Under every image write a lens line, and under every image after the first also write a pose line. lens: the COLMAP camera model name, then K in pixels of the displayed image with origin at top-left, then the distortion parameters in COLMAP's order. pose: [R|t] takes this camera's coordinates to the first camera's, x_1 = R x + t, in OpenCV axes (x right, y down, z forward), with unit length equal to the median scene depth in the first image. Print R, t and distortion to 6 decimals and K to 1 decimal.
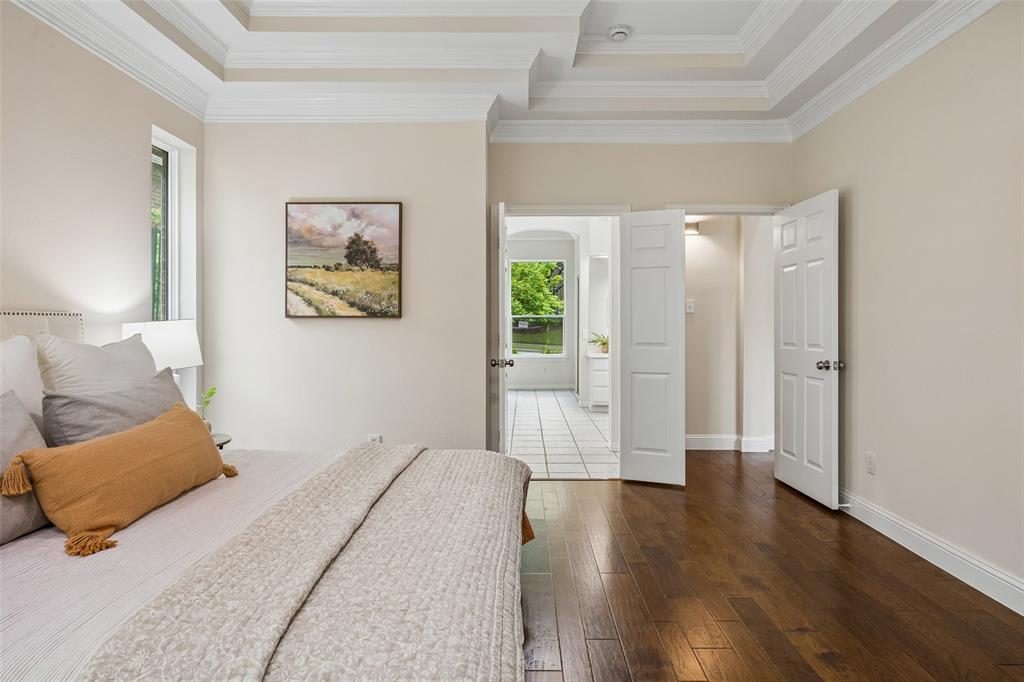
lens RADIAL K [[605.9, 0, 515.5], [0, 605.9, 336.4], [0, 0, 1]] dist [-0.021496, -0.000842]
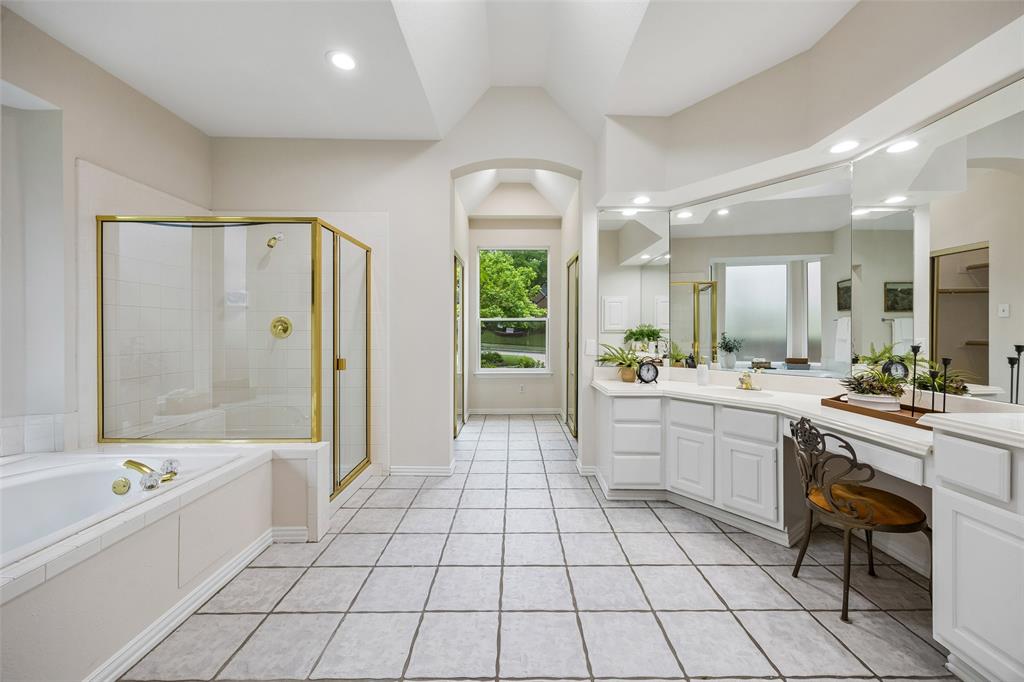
lens RADIAL K [[413.9, 0, 512.0], [0, 413.9, 333.5], [0, 0, 1]] dist [0.001282, 0.000054]
pose [[0.999926, -0.005670, 0.010760, 0.033421], [0.005792, 0.999918, -0.011392, -0.010390], [-0.010694, 0.011453, 0.999877, 0.526399]]
